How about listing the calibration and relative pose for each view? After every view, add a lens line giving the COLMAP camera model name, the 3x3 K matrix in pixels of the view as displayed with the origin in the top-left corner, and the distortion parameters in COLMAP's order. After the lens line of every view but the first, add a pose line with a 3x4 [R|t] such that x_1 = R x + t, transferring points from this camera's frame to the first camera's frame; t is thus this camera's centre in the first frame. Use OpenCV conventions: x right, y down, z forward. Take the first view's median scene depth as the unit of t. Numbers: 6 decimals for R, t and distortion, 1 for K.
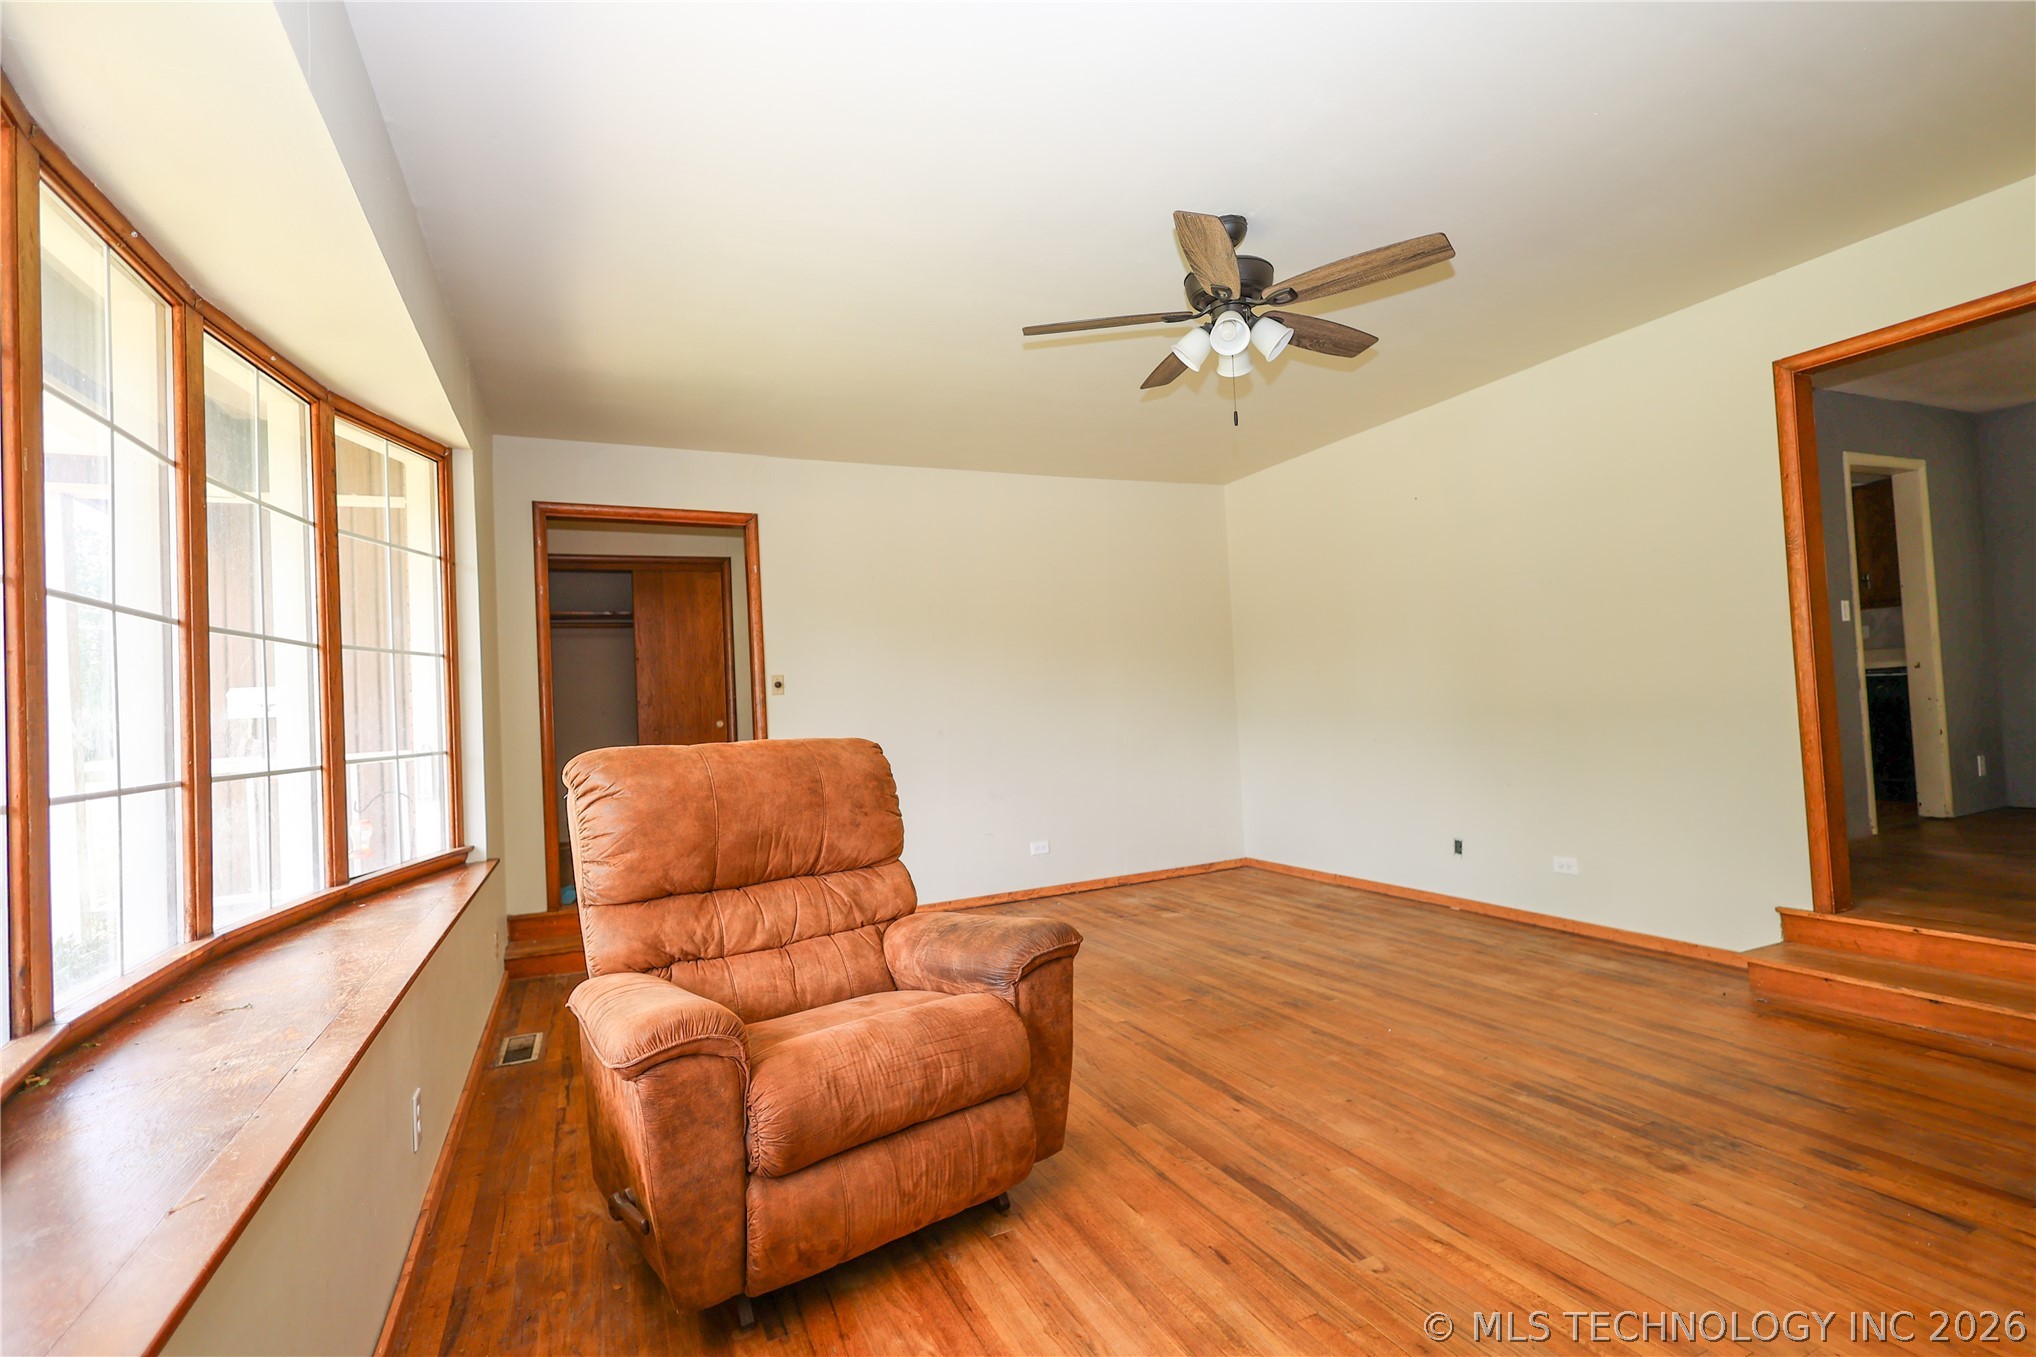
lens RADIAL K [[950.6, 0, 1018.0], [0, 950.6, 678.5], [0, 0, 1]] dist [-0.001406, 0.000800]
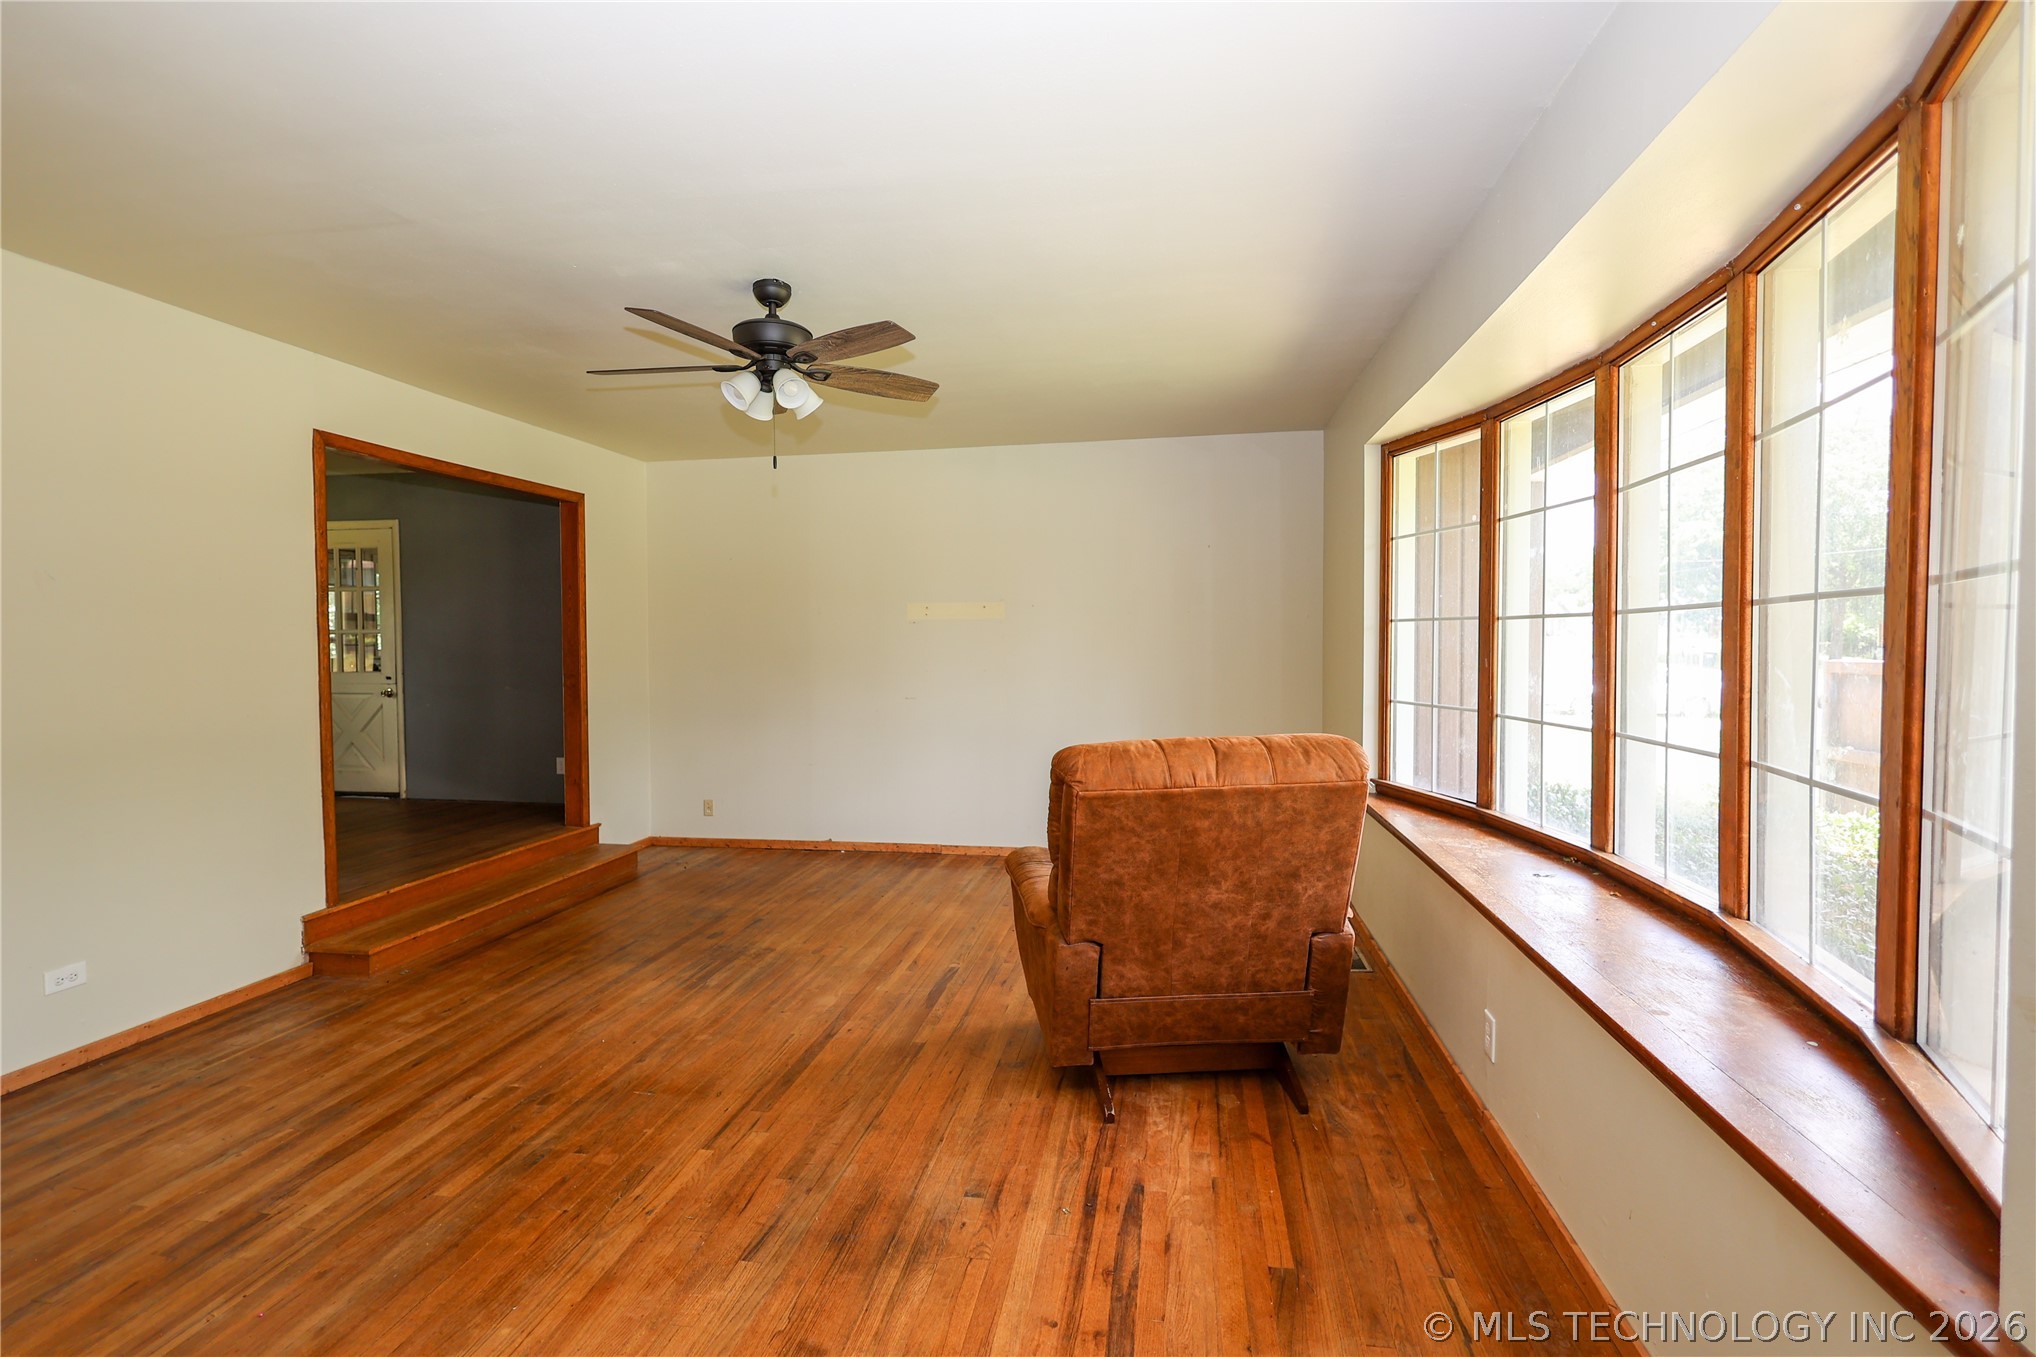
lens RADIAL K [[950.6, 0, 1018.0], [0, 950.6, 678.5], [0, 0, 1]] dist [-0.001406, 0.000800]
pose [[-0.828050, 0.036615, 0.559457, -0.609189], [0.033832, 0.999310, -0.015327, 0.010340], [-0.559633, 0.006236, -0.828717, 1.710550]]
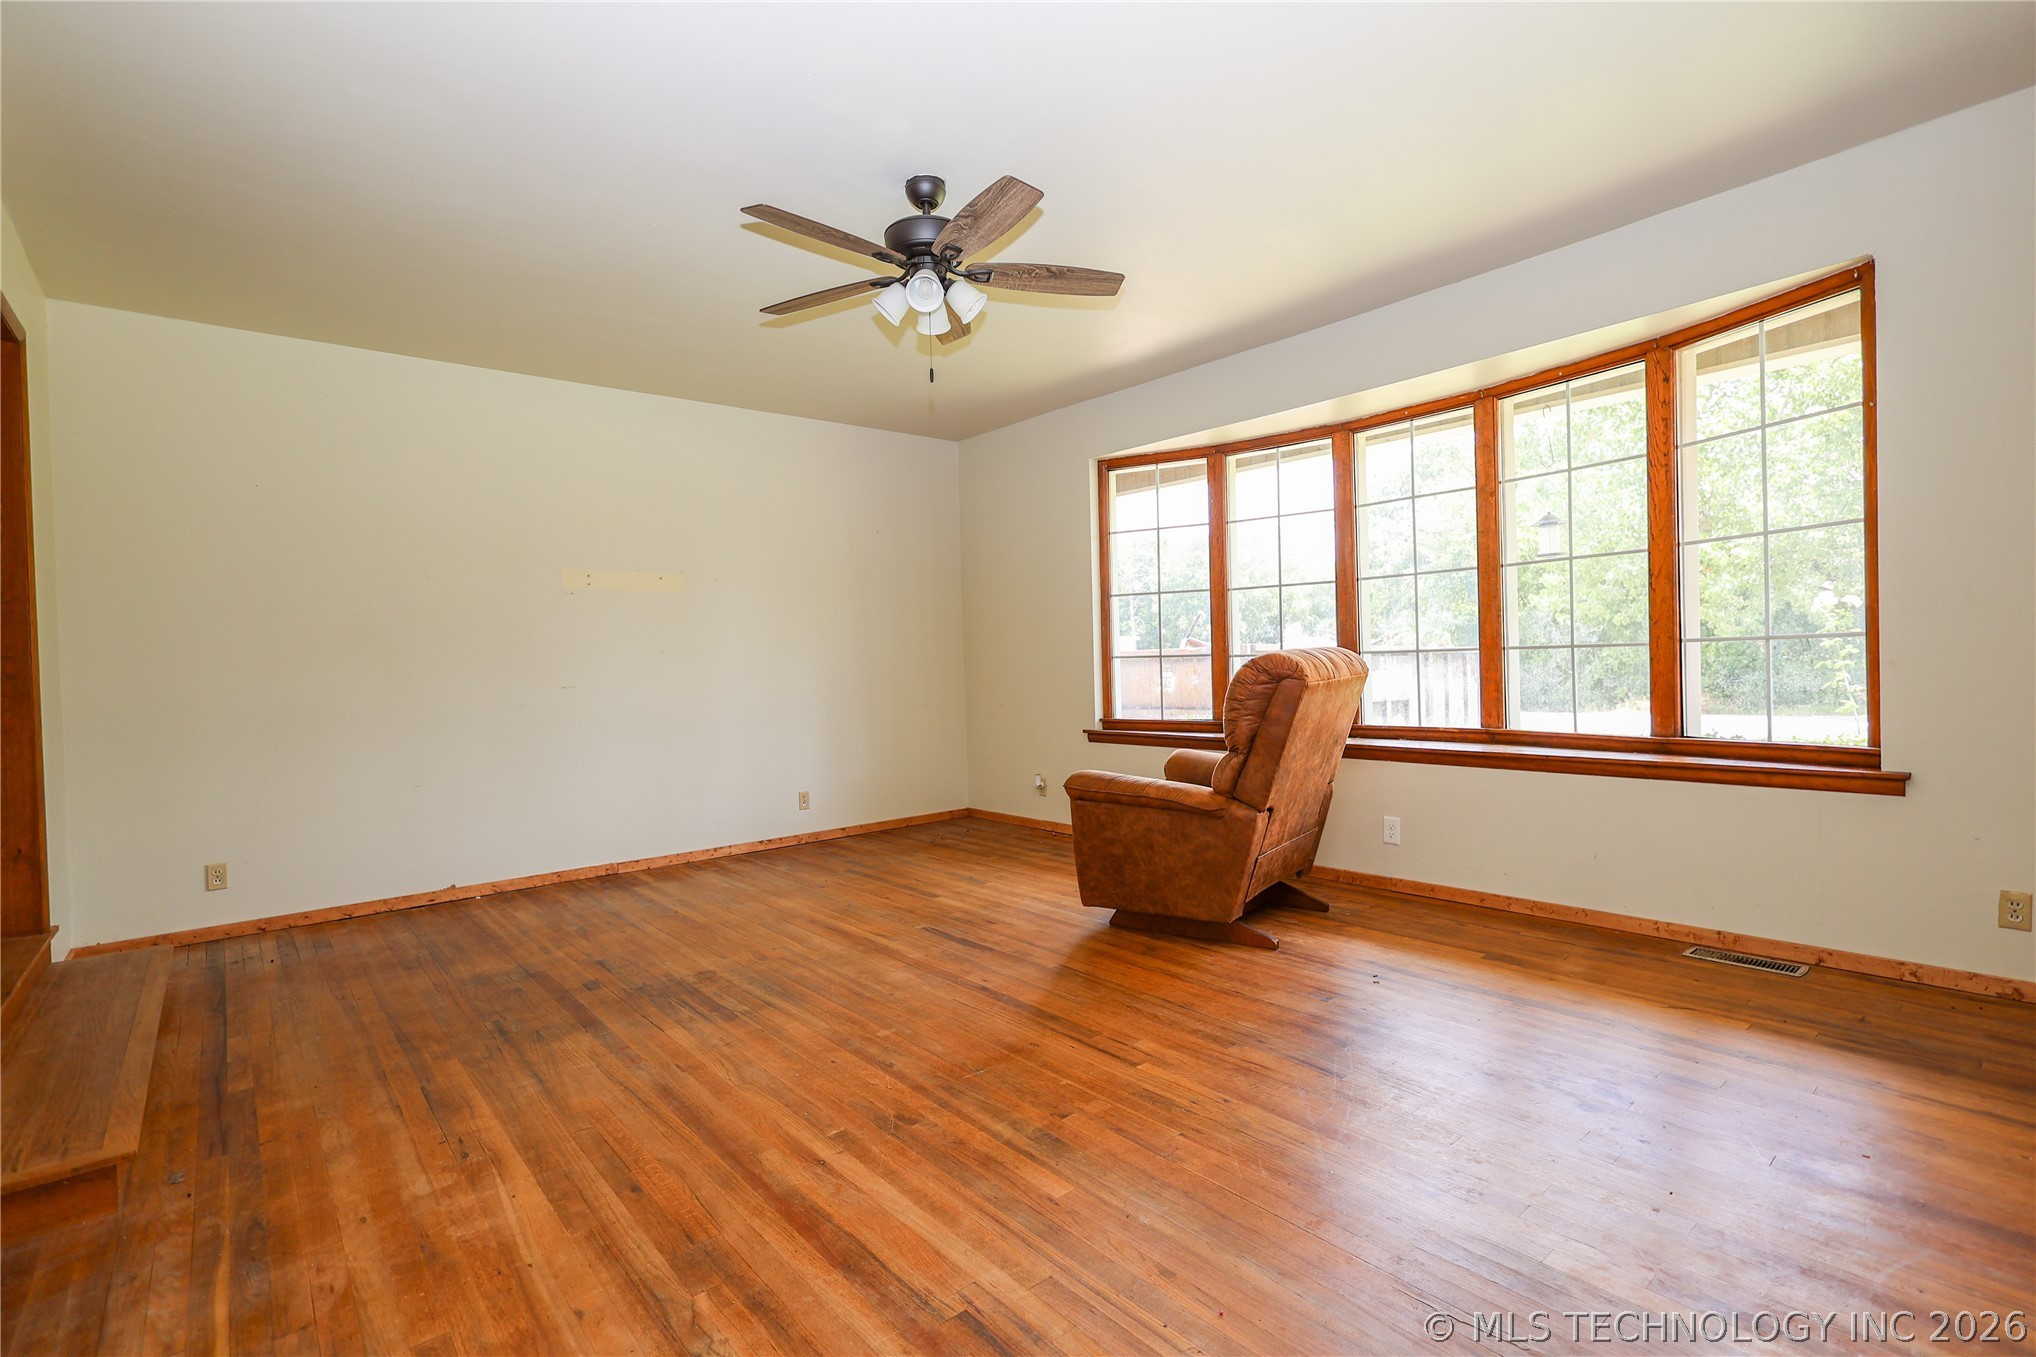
lens RADIAL K [[939.1, 0, 1047.0], [0, 939.1, 673.4], [0, 0, 1]] dist [0.000208, 0.000393]
pose [[-0.952207, 0.084853, -0.293430, 0.421546], [0.087627, 0.996146, 0.003707, 0.056760], [0.292614, -0.022182, -0.955973, 1.941880]]
